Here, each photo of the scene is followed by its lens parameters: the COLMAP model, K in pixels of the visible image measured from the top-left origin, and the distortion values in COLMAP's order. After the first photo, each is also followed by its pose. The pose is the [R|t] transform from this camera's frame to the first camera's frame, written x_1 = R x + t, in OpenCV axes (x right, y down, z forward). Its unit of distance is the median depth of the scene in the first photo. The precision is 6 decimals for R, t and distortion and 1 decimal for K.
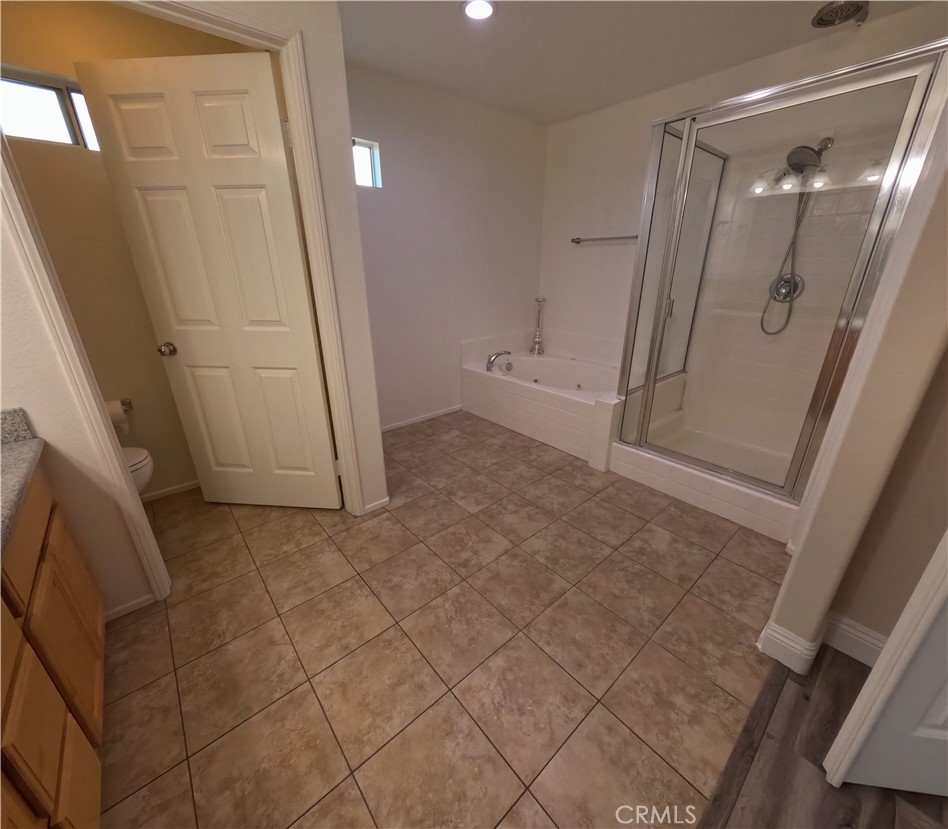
lens RADIAL K [[387.1, 0, 474.0], [0, 387.1, 414.5], [0, 0, 1]] dist [0.001394, 0.000742]
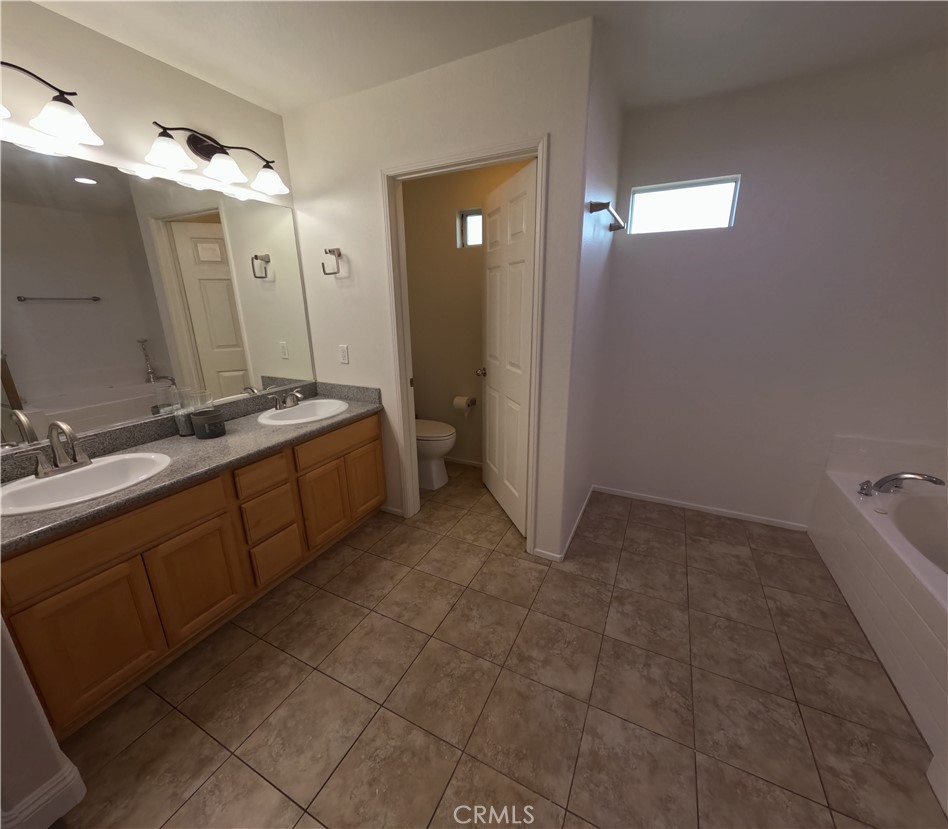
lens RADIAL K [[387.1, 0, 474.0], [0, 387.1, 414.5], [0, 0, 1]] dist [0.001394, 0.000742]
pose [[0.385208, 0.261338, -0.885052, 0.536492], [-0.324940, 0.936054, 0.134972, -0.204918], [0.863729, 0.235596, 0.445495, 0.356601]]
